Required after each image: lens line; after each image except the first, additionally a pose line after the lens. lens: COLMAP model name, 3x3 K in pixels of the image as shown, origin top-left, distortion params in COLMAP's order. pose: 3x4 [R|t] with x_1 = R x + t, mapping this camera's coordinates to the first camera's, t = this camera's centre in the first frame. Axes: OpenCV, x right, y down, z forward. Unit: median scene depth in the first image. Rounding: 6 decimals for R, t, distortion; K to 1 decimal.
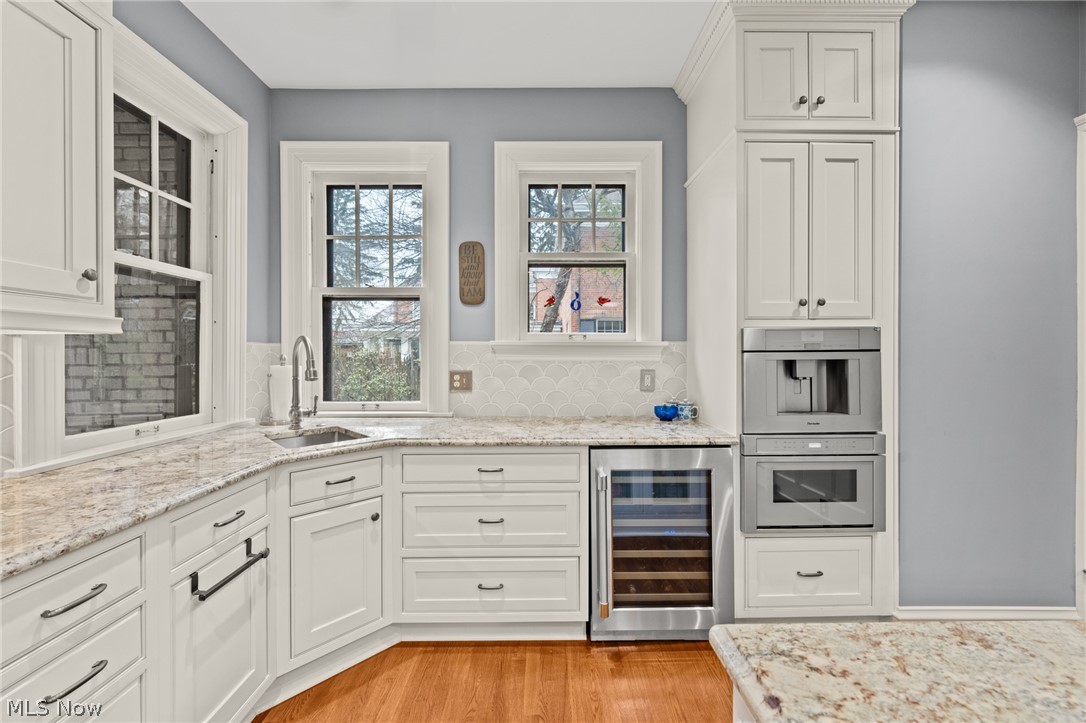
lens RADIAL K [[420.3, 0, 544.2], [0, 420.3, 357.9], [0, 0, 1]] dist [-0.002231, -0.000111]
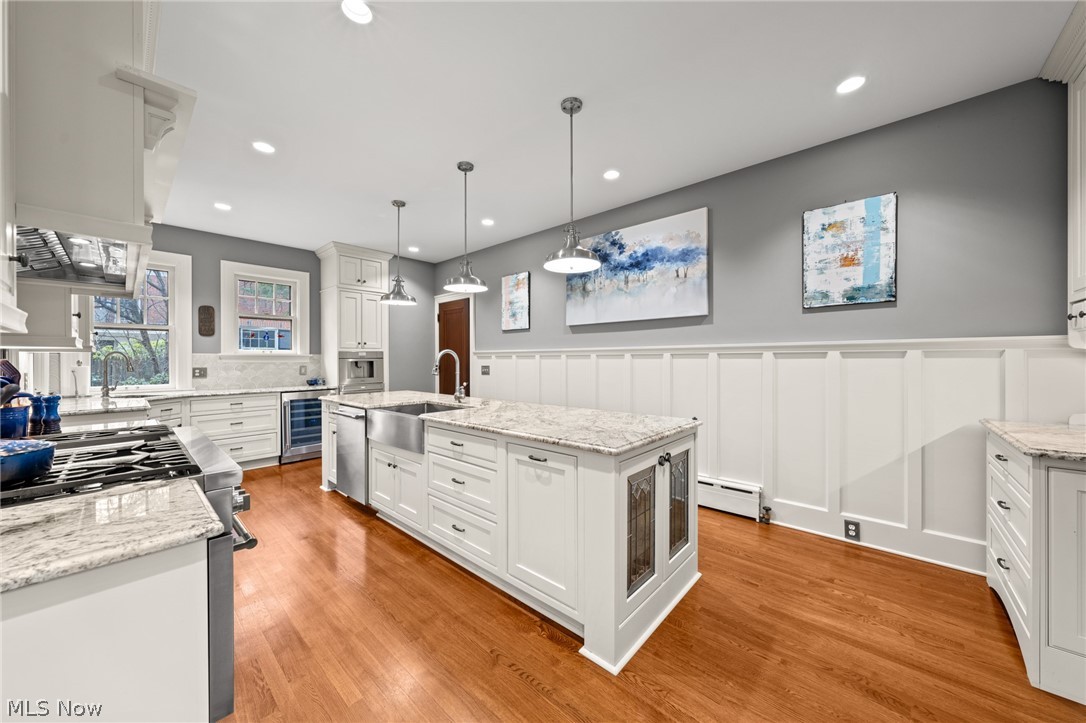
lens RADIAL K [[381.1, 0, 543.6], [0, 381.1, 359.1], [0, 0, 1]] dist [-0.000896, -0.000048]
pose [[0.678617, -0.001319, 0.734491, -0.498112], [0.008146, 0.999950, -0.005731, 0.014759], [-0.734447, 0.009872, 0.678594, -1.763180]]
